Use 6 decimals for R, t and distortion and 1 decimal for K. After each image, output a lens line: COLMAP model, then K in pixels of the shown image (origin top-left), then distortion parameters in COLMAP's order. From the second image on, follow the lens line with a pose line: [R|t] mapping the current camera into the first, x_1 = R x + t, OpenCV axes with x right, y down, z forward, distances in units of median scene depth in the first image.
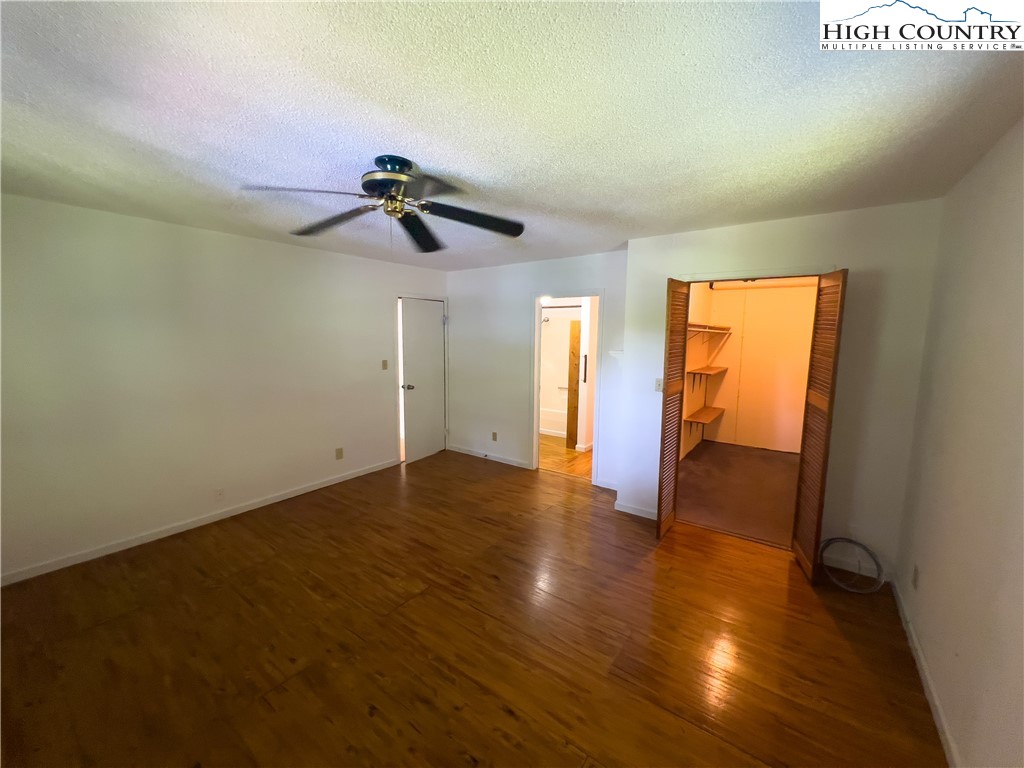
lens RADIAL K [[409.4, 0, 509.8], [0, 409.4, 380.3], [0, 0, 1]] dist [-0.001856, -0.000016]
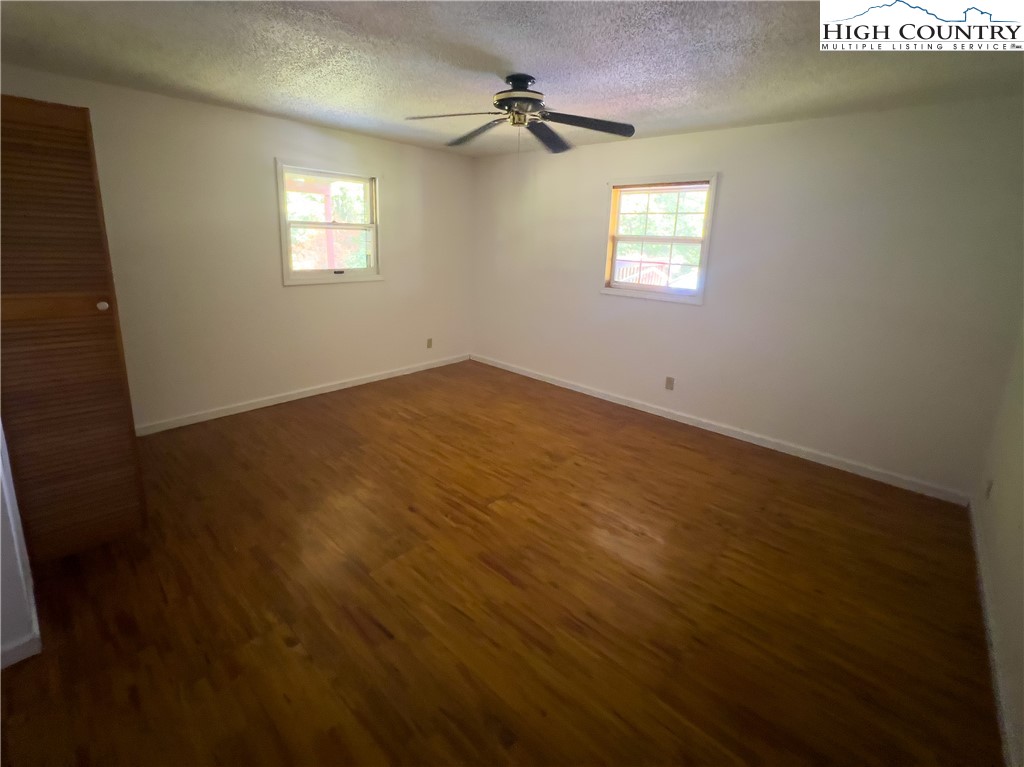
lens RADIAL K [[409.4, 0, 509.8], [0, 409.4, 379.8], [0, 0, 1]] dist [-0.001856, -0.000016]
pose [[-0.994791, -0.075741, 0.068228, -0.279840], [-0.038486, 0.898810, 0.436645, -0.150265], [-0.094396, 0.431745, -0.897043, 1.639268]]
